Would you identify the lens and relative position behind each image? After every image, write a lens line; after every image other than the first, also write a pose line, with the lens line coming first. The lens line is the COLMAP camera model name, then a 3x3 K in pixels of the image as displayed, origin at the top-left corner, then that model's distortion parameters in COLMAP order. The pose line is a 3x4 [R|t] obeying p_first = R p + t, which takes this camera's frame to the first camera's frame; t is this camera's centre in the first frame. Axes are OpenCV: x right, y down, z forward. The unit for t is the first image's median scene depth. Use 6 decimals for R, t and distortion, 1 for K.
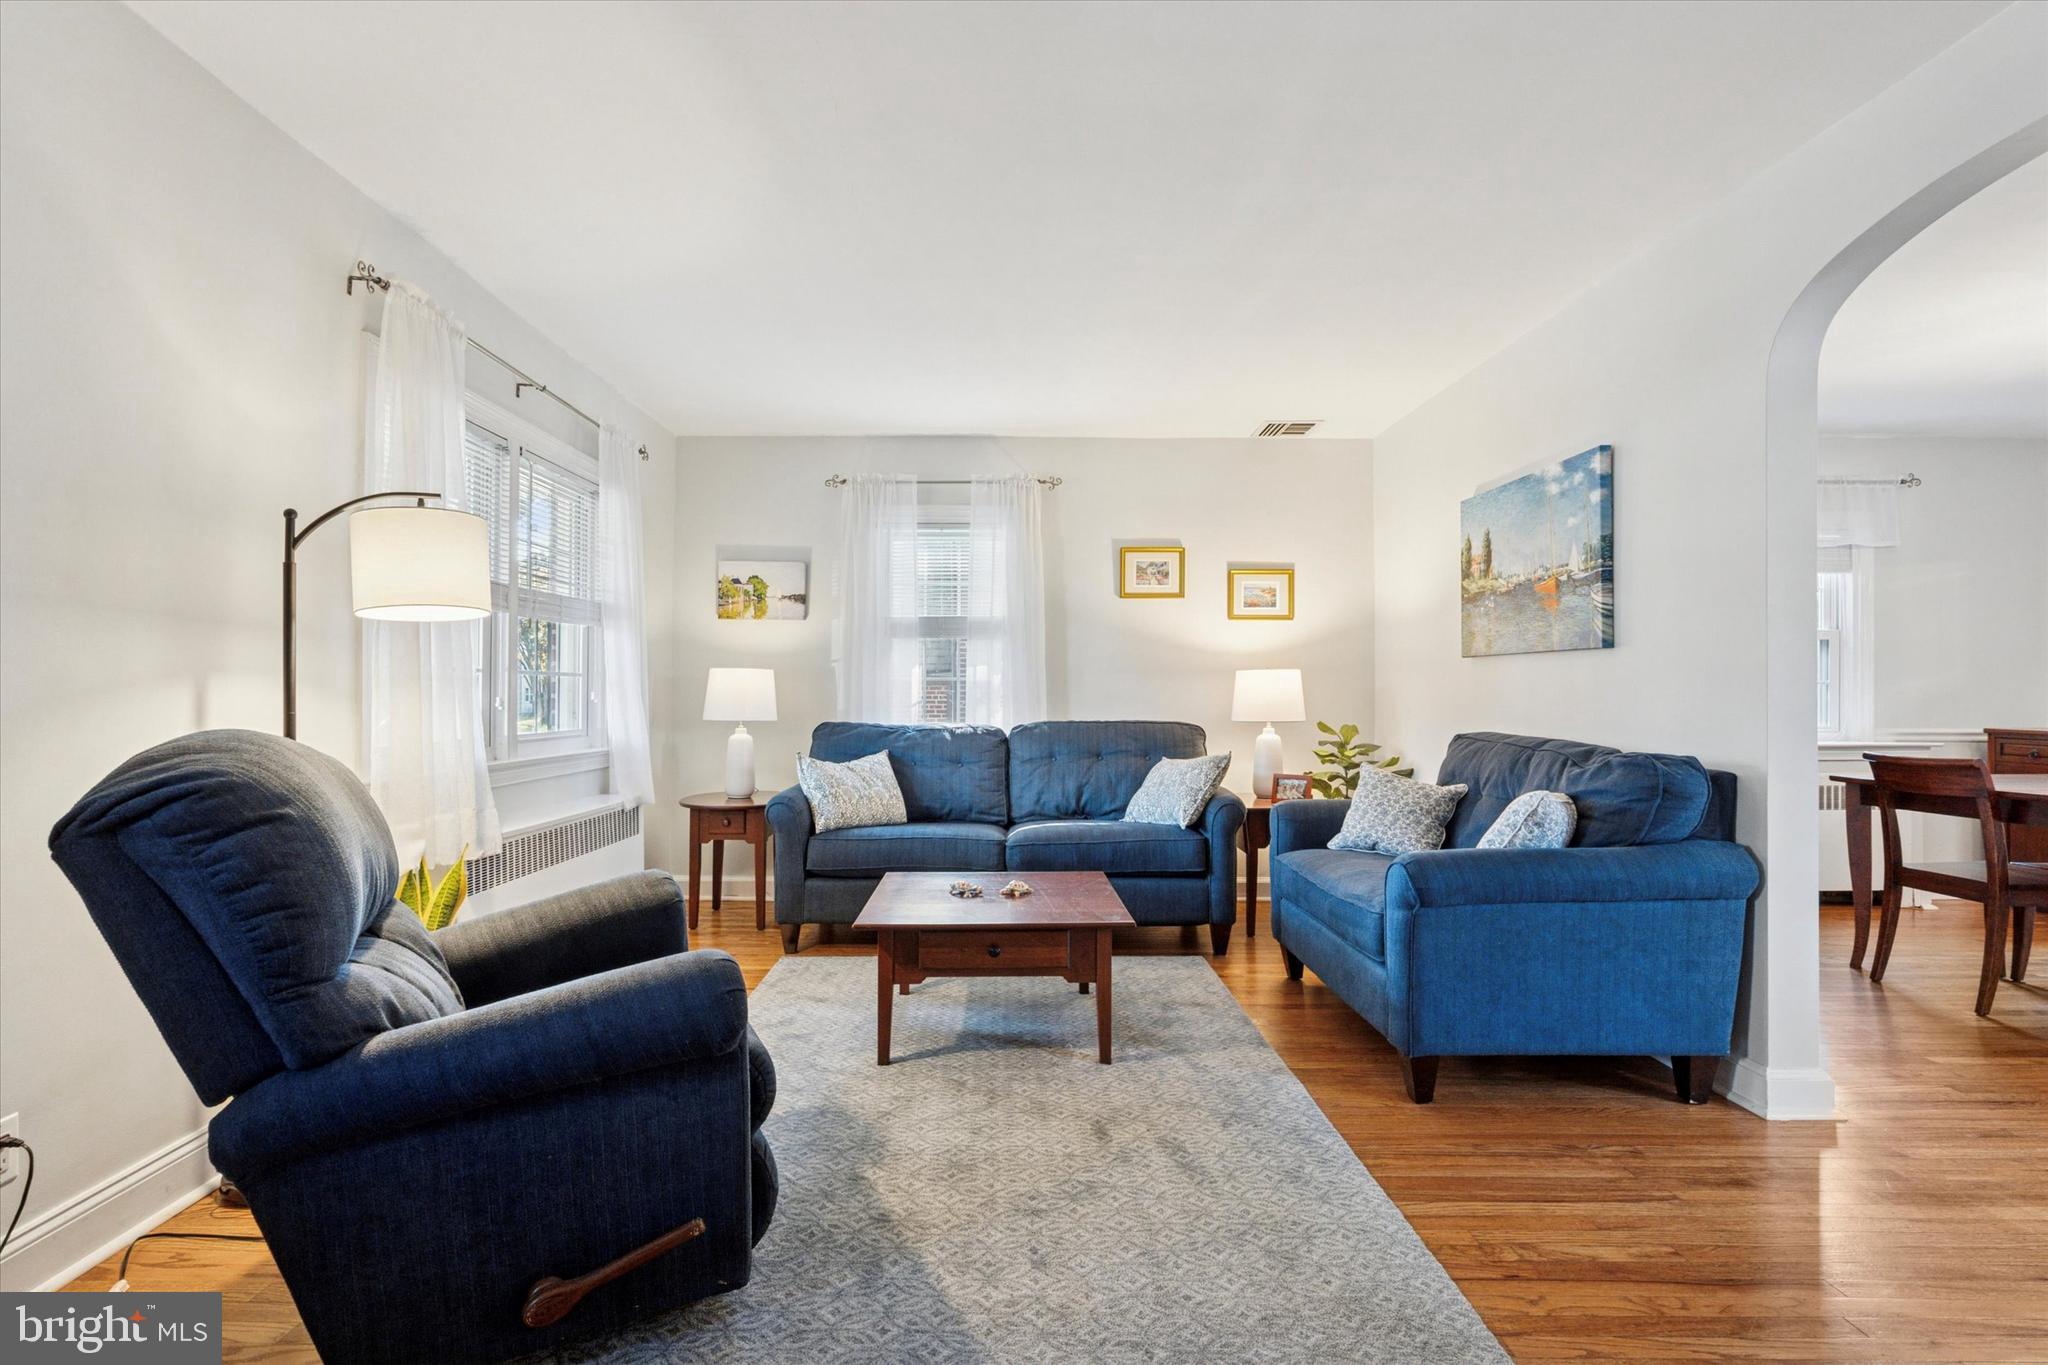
lens RADIAL K [[934.4, 0, 1022.6], [0, 934.4, 696.7], [0, 0, 1]] dist [-0.008068, 0.002914]
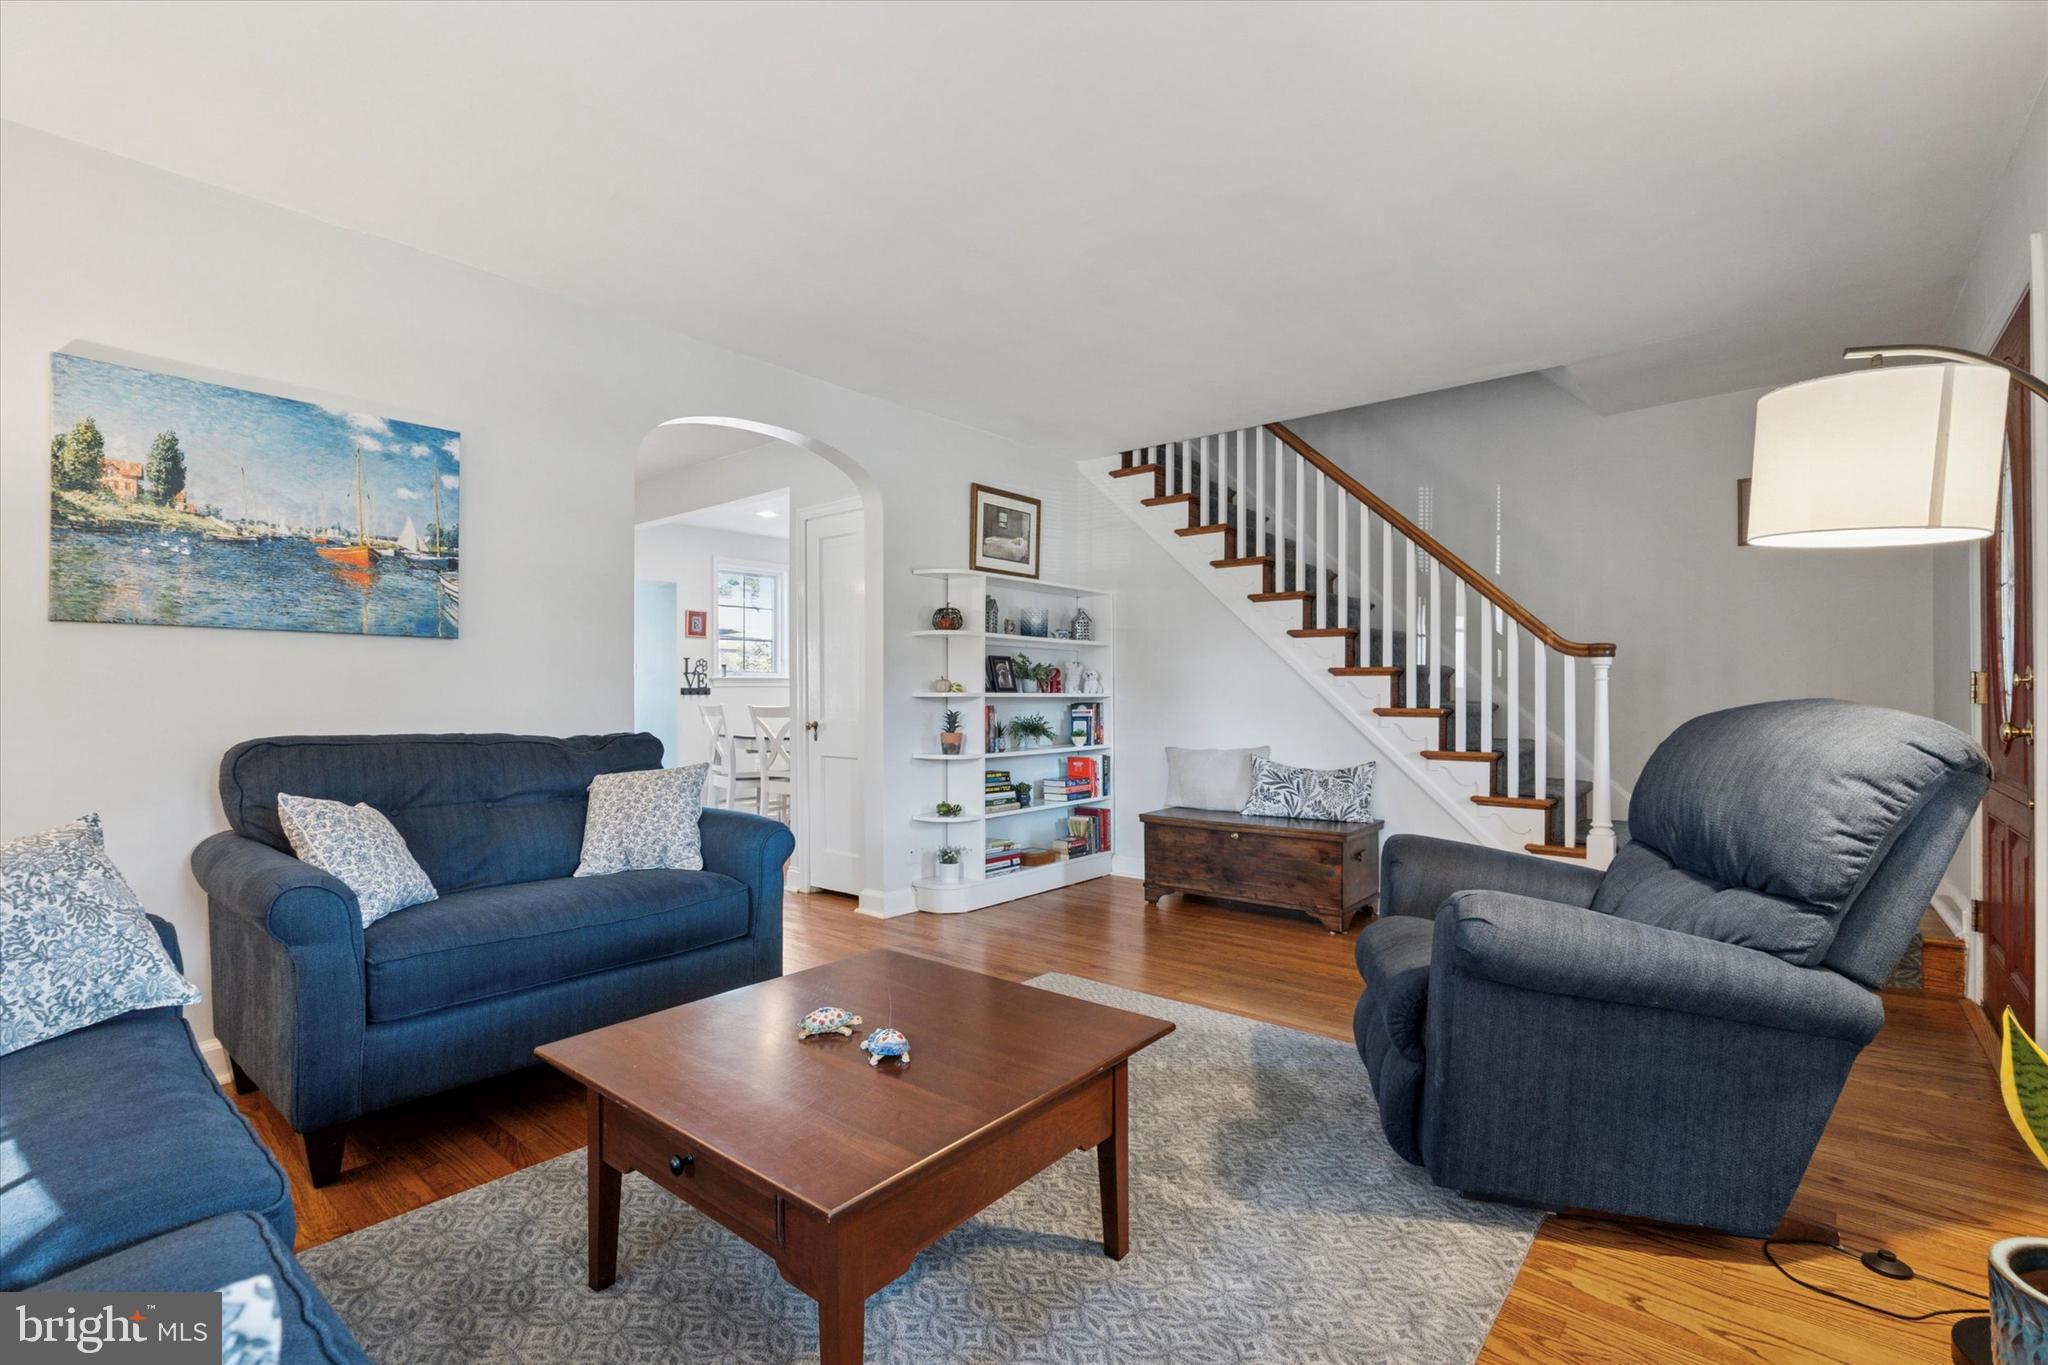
lens RADIAL K [[934.4, 0, 1021.5], [0, 934.4, 687.6], [0, 0, 1]] dist [-0.008068, 0.002914]
pose [[-0.750773, 0.000311, 0.660560, -0.424418], [-0.000901, 0.999998, -0.001495, 0.000043], [-0.660559, -0.001718, -0.750772, 1.206079]]
